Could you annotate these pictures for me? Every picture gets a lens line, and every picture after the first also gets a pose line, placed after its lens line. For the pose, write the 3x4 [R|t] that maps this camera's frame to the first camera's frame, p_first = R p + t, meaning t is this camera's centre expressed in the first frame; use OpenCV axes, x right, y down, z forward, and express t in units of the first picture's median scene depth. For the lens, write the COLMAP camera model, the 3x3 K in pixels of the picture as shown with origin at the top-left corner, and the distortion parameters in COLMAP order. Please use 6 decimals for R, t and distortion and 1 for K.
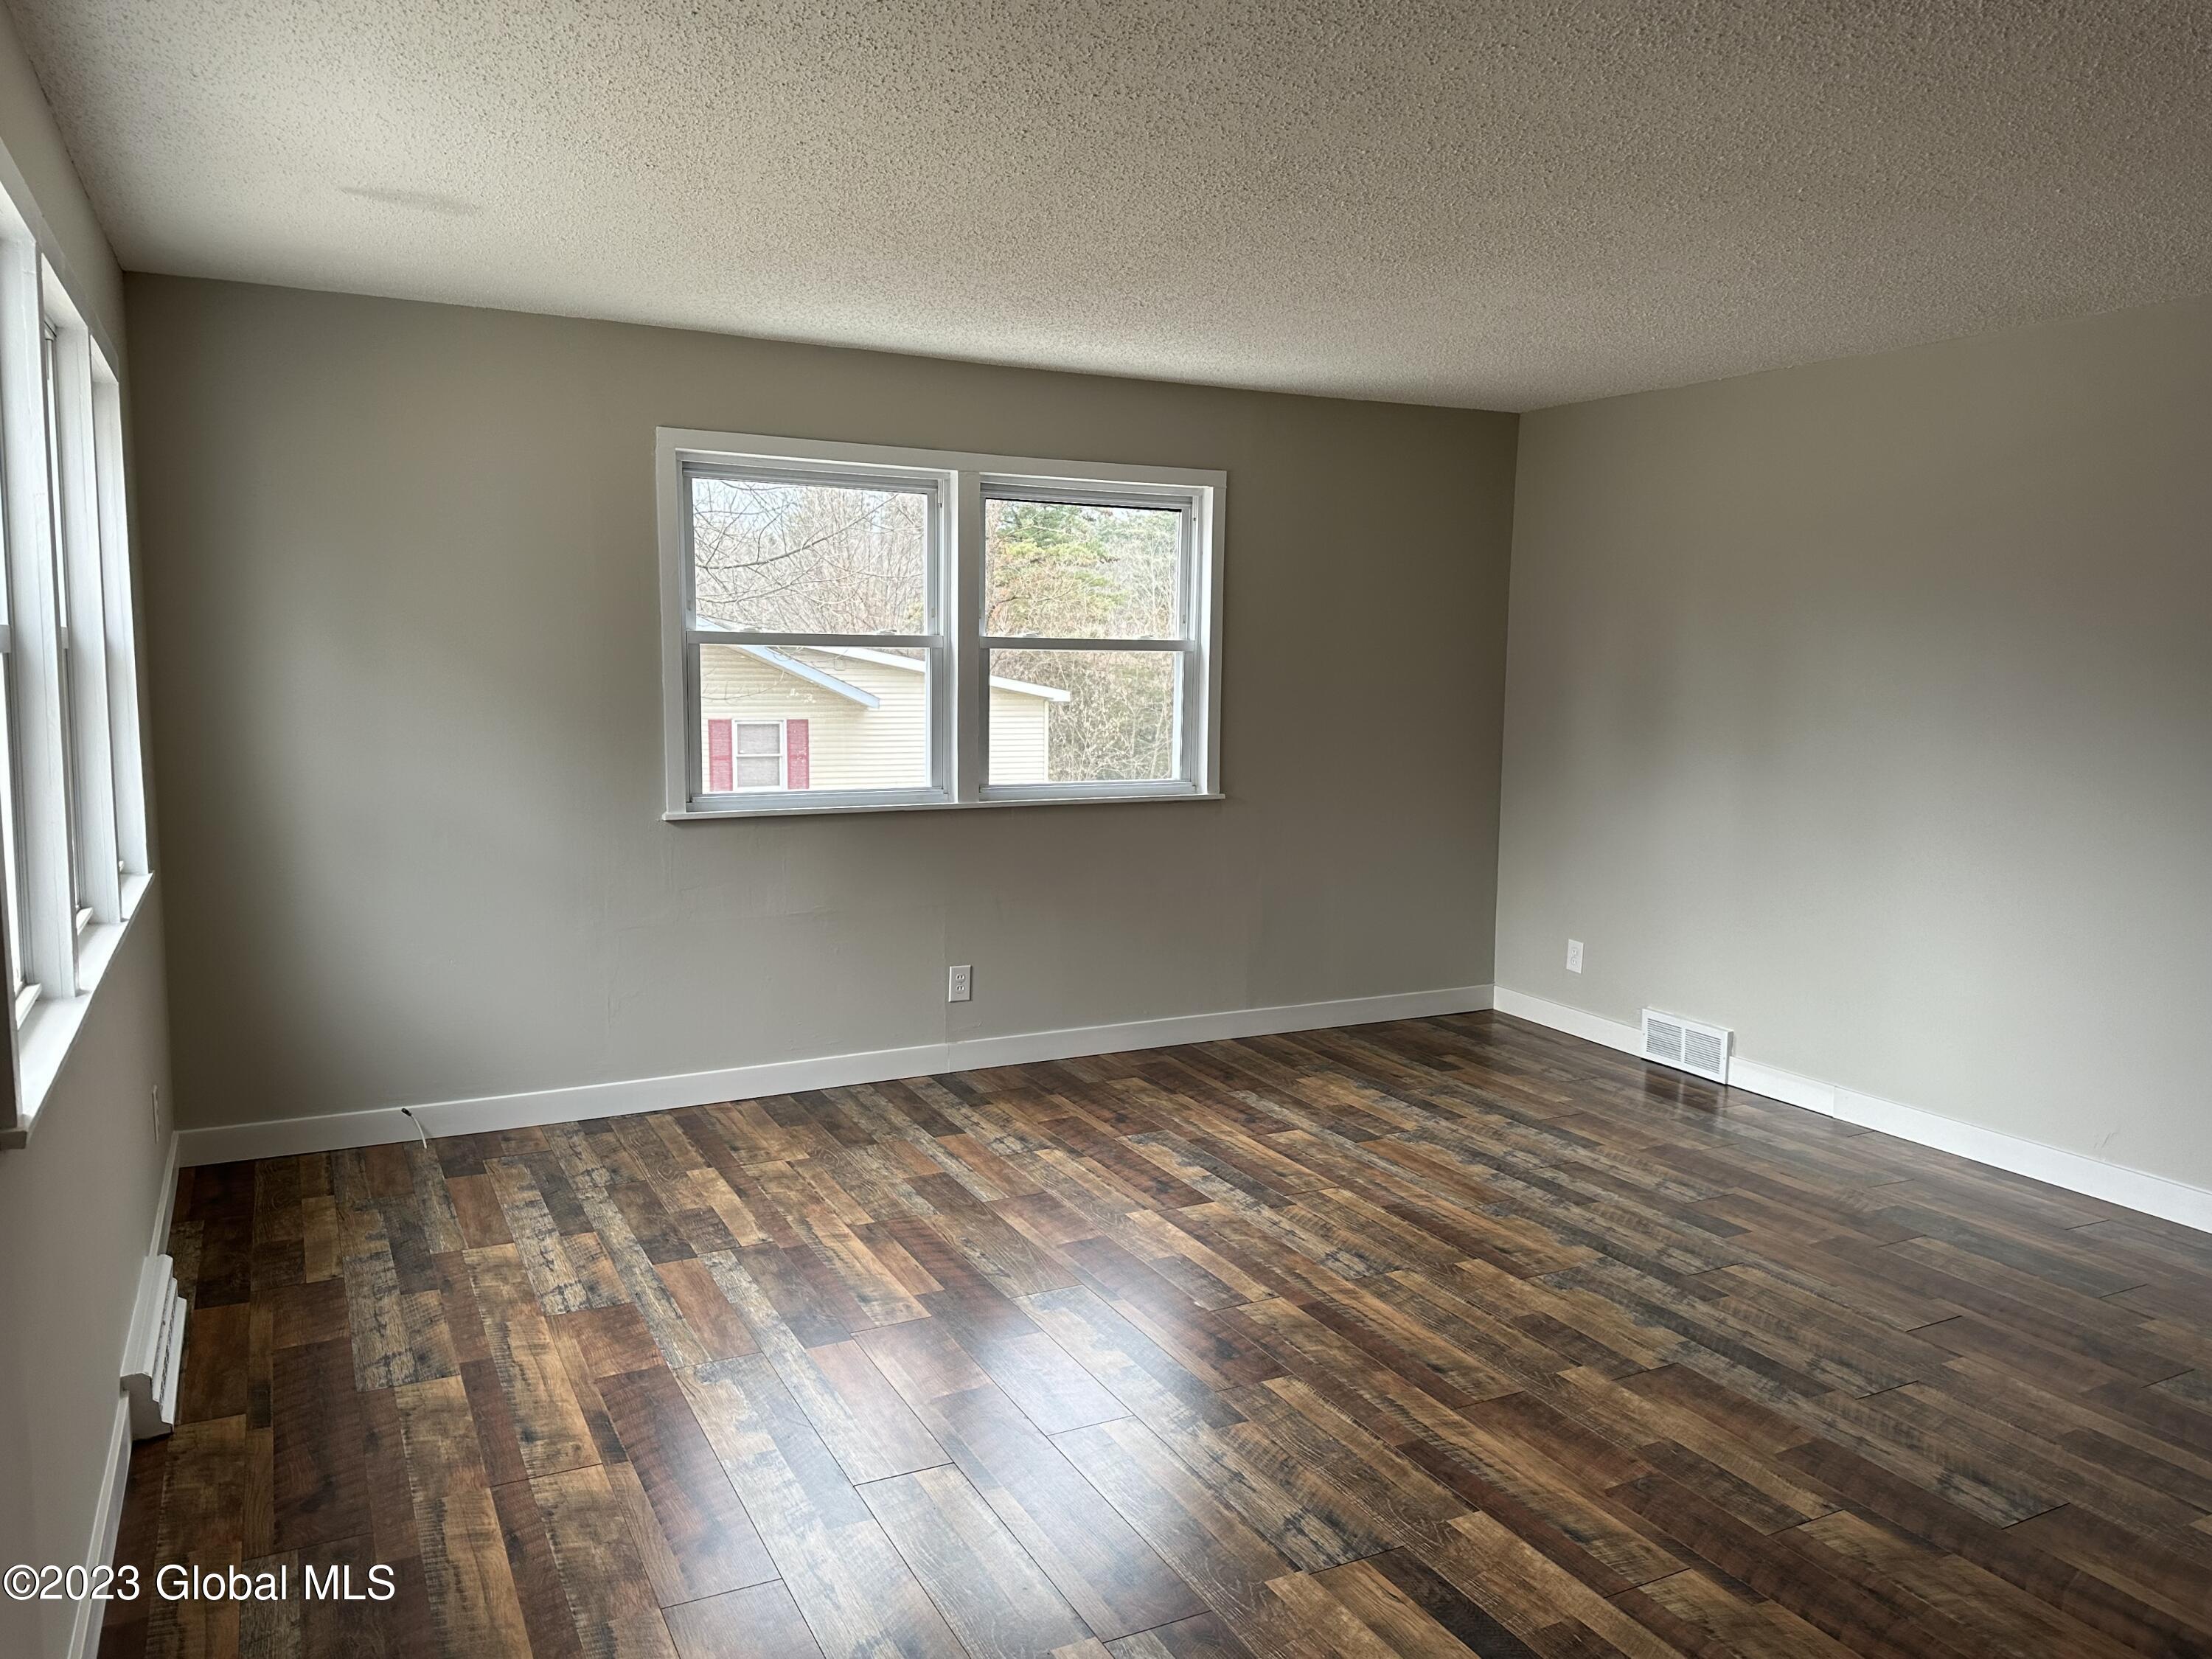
lens RADIAL K [[1599.4, 0, 1126.2], [0, 1599.4, 826.5], [0, 0, 1]] dist [0.016920, -0.033939]
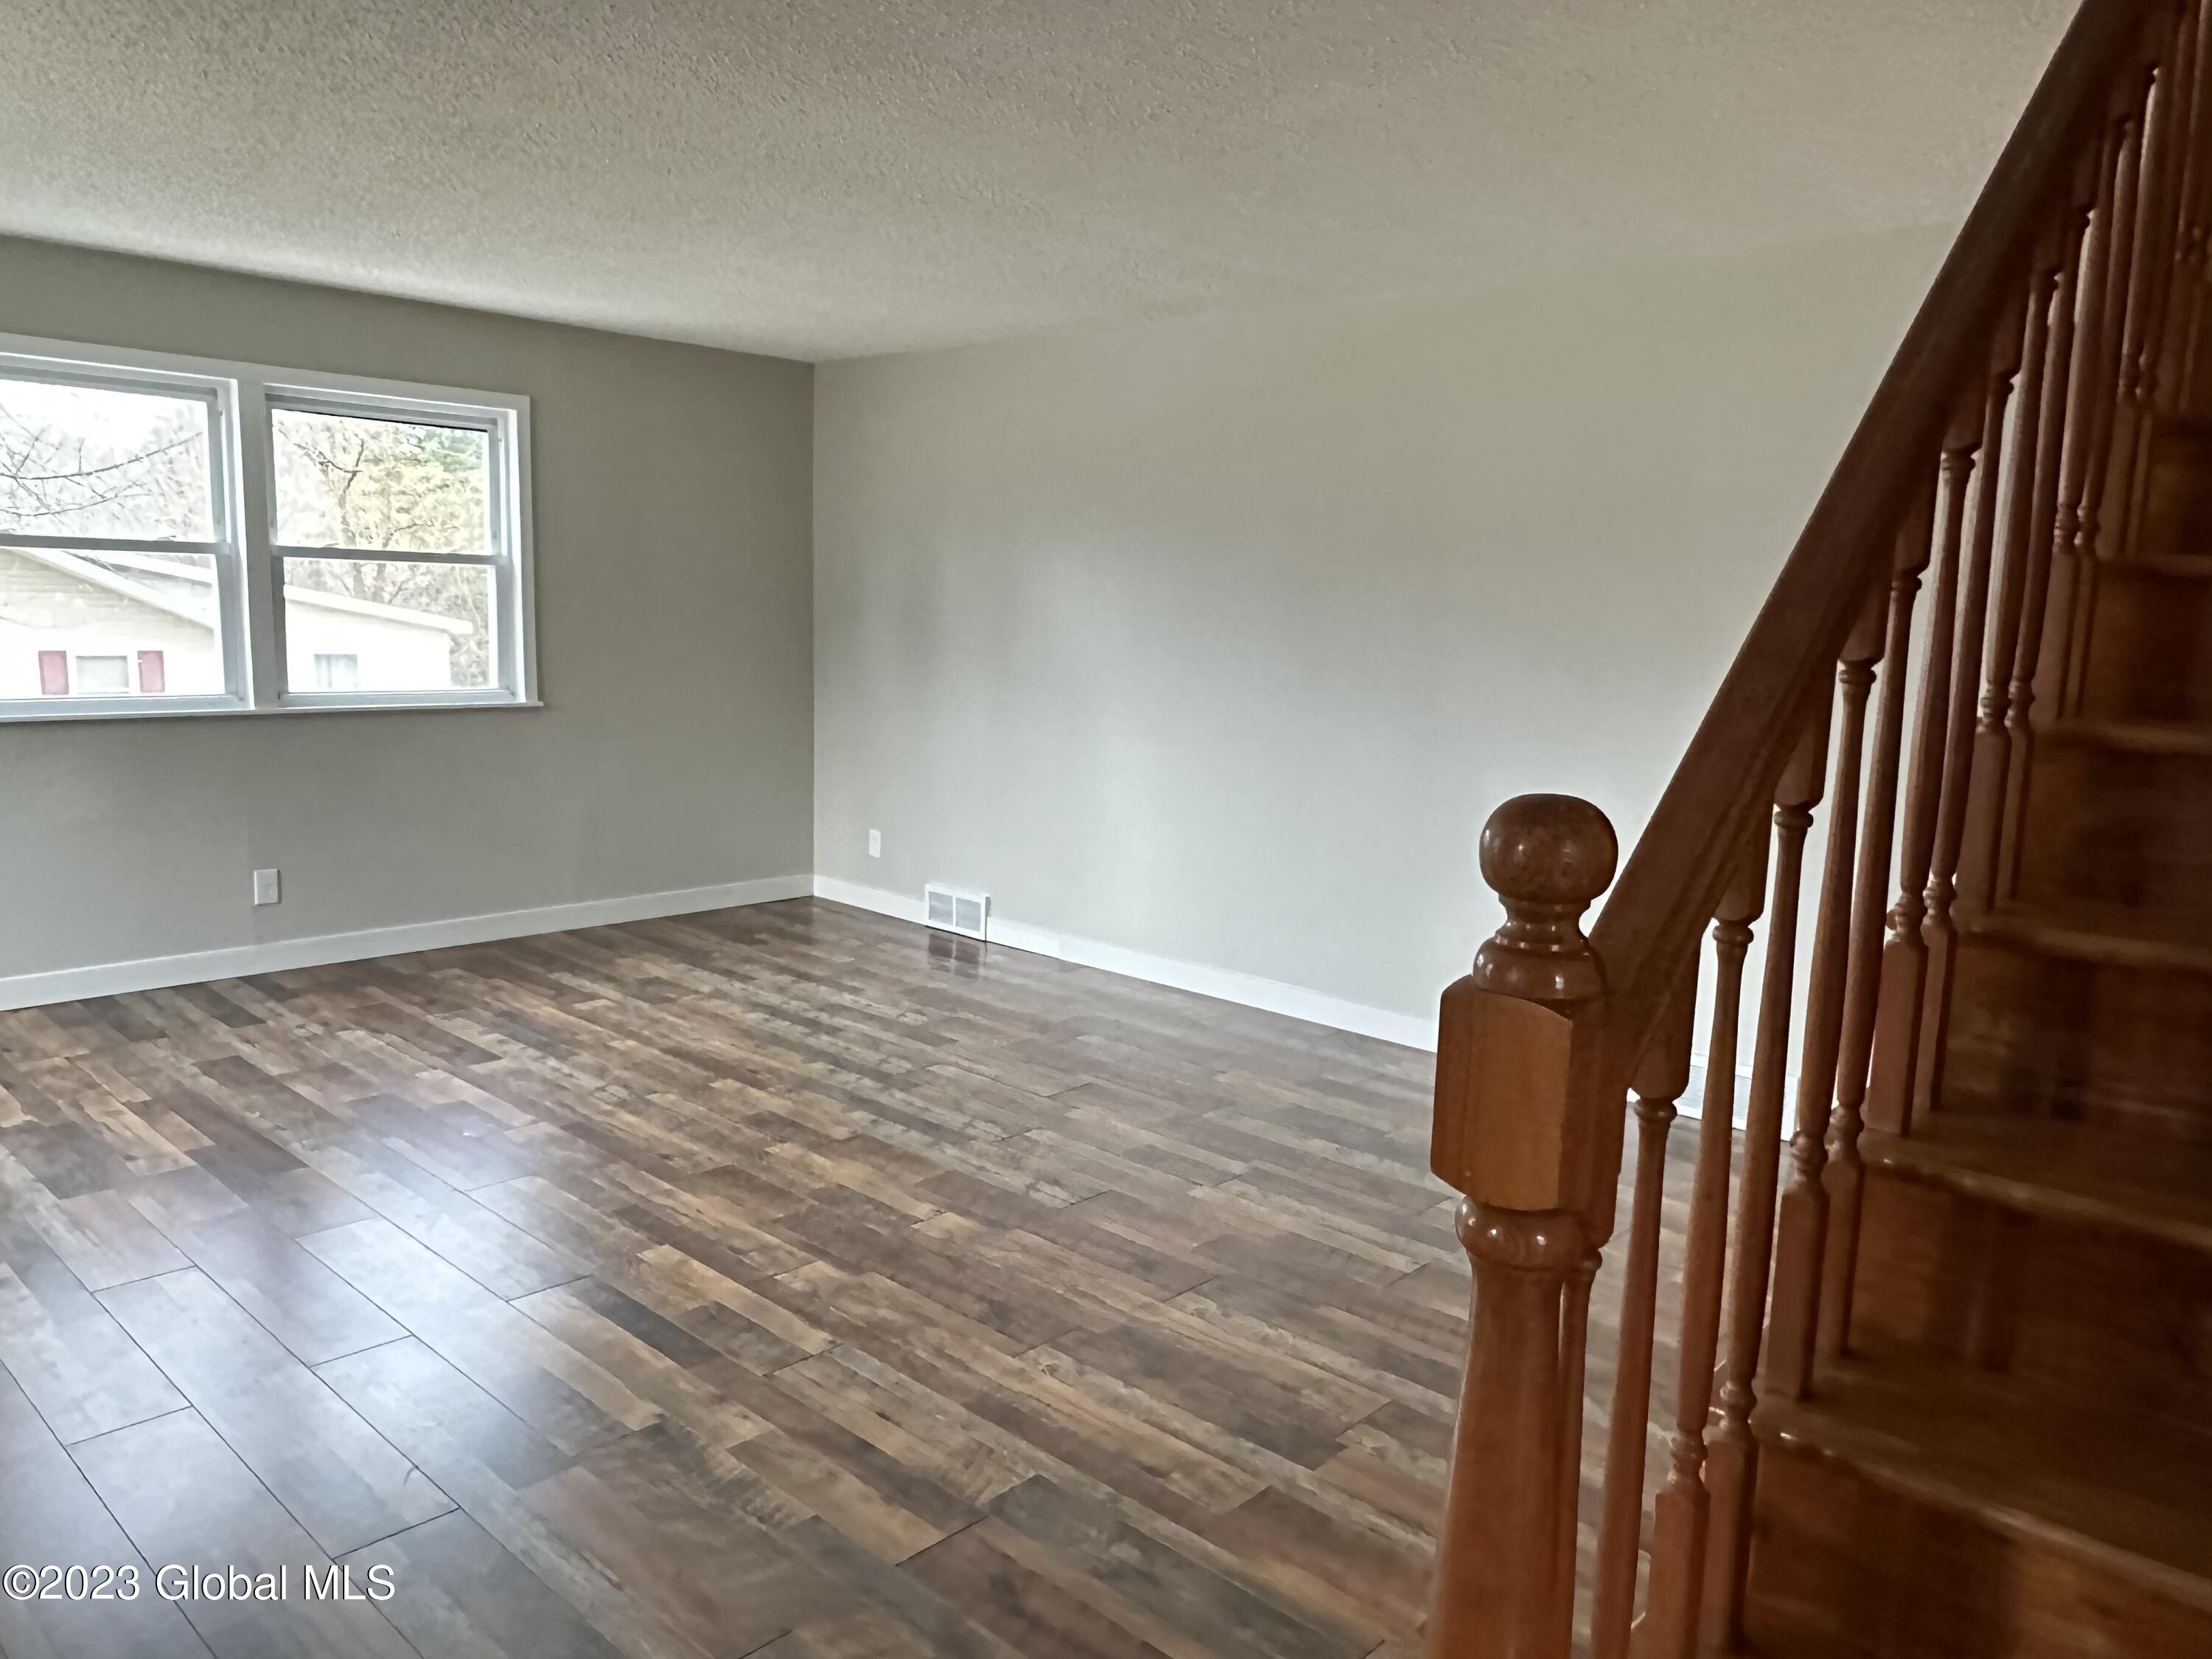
lens RADIAL K [[1557.9, 0, 1097.8], [0, 1557.9, 842.9], [0, 0, 1]] dist [0.003982, -0.019638]
pose [[0.943004, -0.036022, 0.330827, 0.091364], [0.018359, 0.998242, 0.056363, 0.031223], [-0.332276, -0.047077, 0.942007, -0.152457]]
